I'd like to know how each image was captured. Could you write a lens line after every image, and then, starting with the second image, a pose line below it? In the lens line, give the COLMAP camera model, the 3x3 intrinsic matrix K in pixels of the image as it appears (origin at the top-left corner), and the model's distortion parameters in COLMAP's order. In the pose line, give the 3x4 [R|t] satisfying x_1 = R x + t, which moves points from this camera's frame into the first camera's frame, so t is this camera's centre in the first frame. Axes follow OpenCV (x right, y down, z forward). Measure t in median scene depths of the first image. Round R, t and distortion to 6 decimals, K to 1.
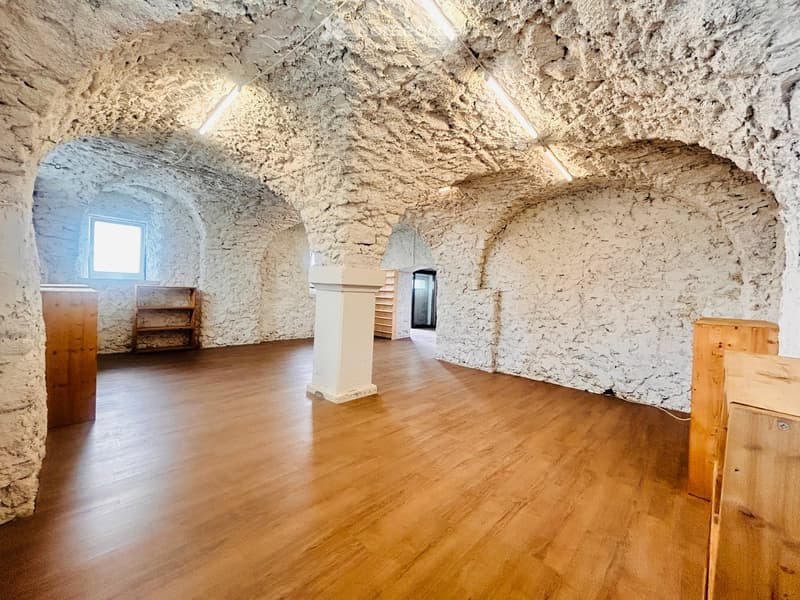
lens RADIAL K [[317.1, 0, 400.0], [0, 317.1, 300.0], [0, 0, 1]] dist [-0.000420, -0.000049]
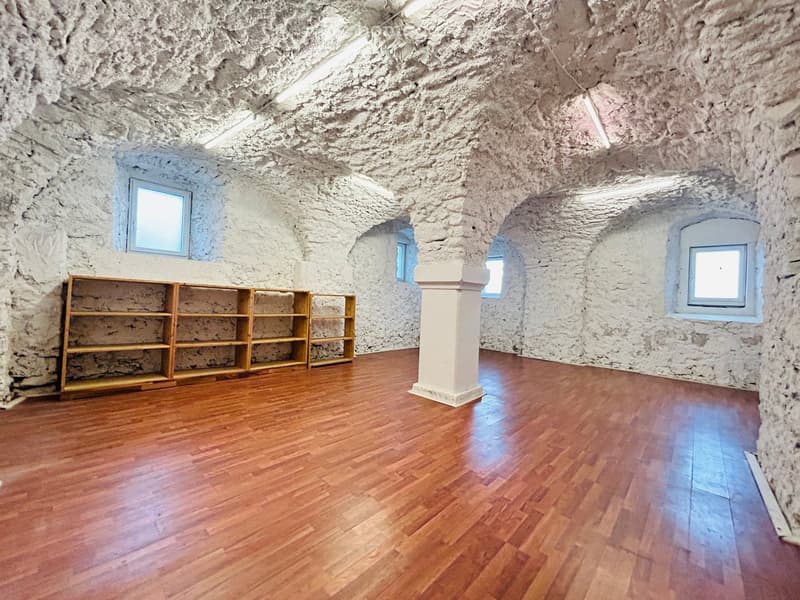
lens RADIAL K [[321.7, 0, 400.0], [0, 321.7, 300.0], [0, 0, 1]] dist [0.000407, -0.000016]
pose [[0.023888, -0.045923, -0.998659, 0.755564], [-0.074121, 0.996114, -0.047579, 0.056928], [0.996963, 0.075159, 0.020392, 0.749003]]
